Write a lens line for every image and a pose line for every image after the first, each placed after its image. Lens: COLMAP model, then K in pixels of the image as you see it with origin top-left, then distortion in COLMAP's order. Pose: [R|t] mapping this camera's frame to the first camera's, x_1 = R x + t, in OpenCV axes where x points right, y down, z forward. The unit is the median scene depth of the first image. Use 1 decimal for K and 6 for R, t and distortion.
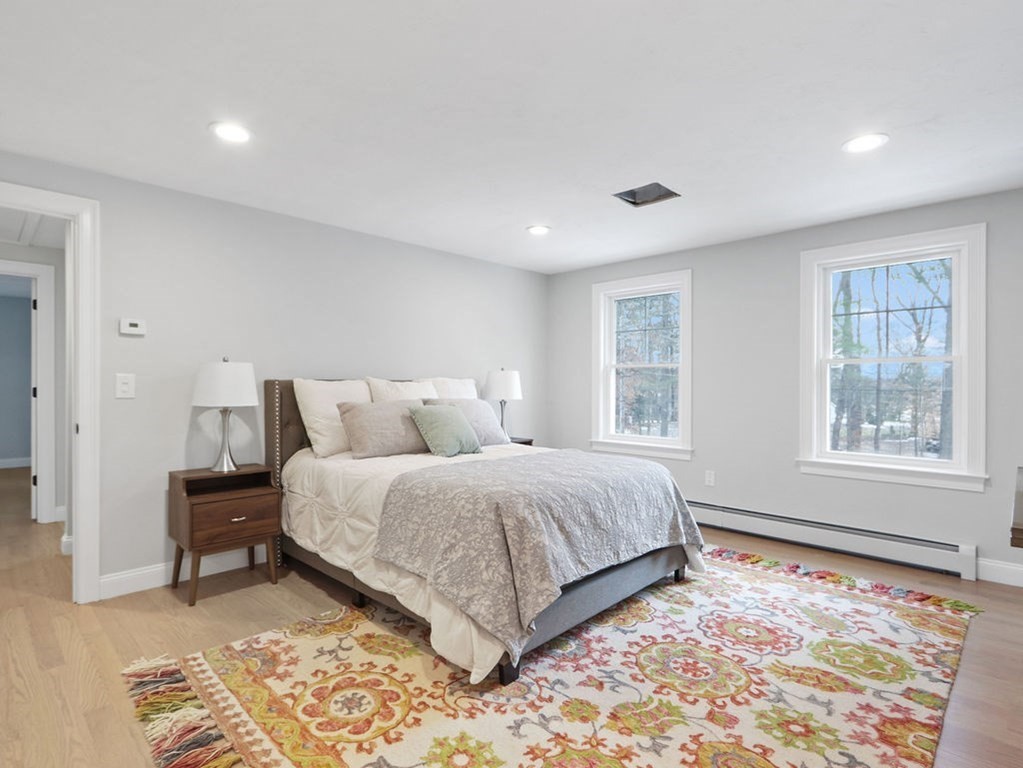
lens RADIAL K [[533.3, 0, 498.1], [0, 533.3, 388.3], [0, 0, 1]] dist [0.001028, -0.001056]
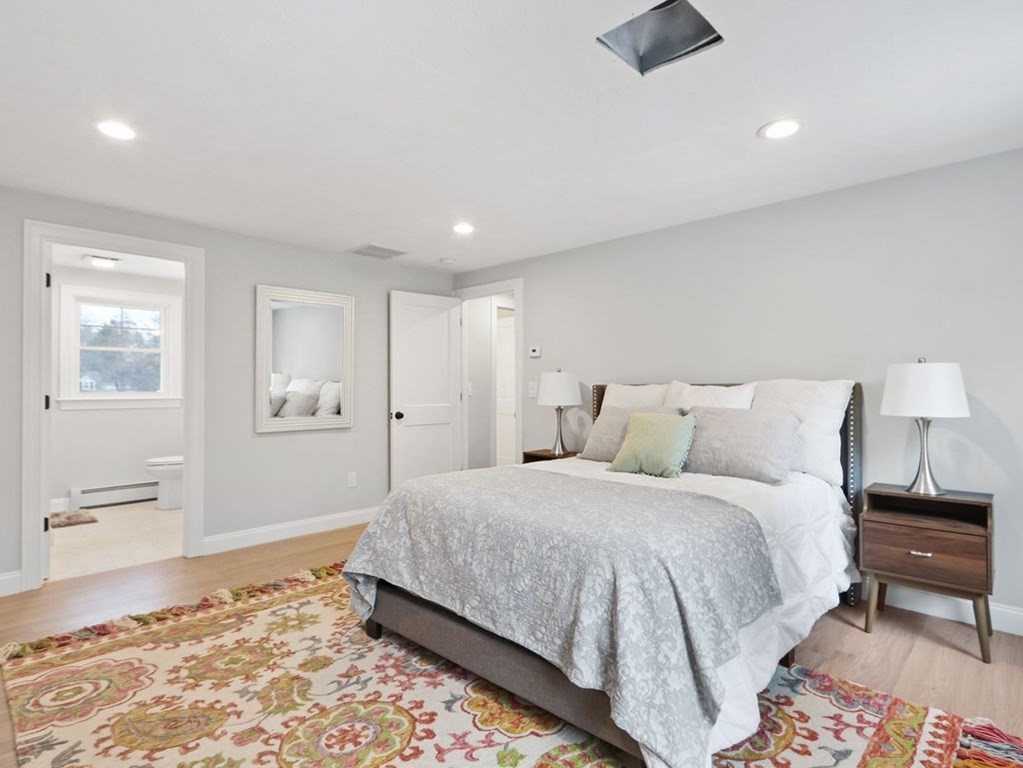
lens RADIAL K [[533.3, 0, 498.1], [0, 533.3, 388.3], [0, 0, 1]] dist [0.001028, -0.001056]
pose [[0.010670, -0.005504, -0.999928, 1.231148], [-0.007497, 0.999956, -0.005584, -0.000938], [0.999915, 0.007556, 0.010629, 1.273919]]
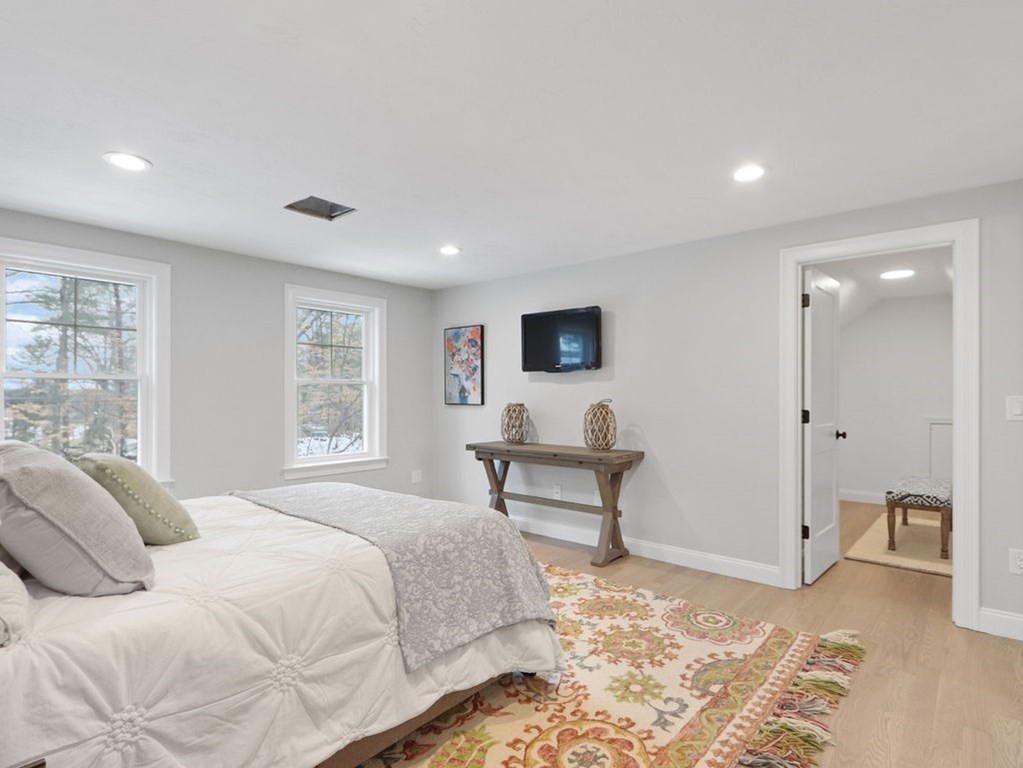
lens RADIAL K [[550.7, 0, 511.2], [0, 550.7, 395.6], [0, 0, 1]] dist [0.000340, -0.000062]
pose [[-0.081561, -0.003952, 0.996661, -1.139377], [0.009859, 0.999940, 0.004772, -0.038837], [-0.996620, 0.010216, -0.081517, 1.135020]]
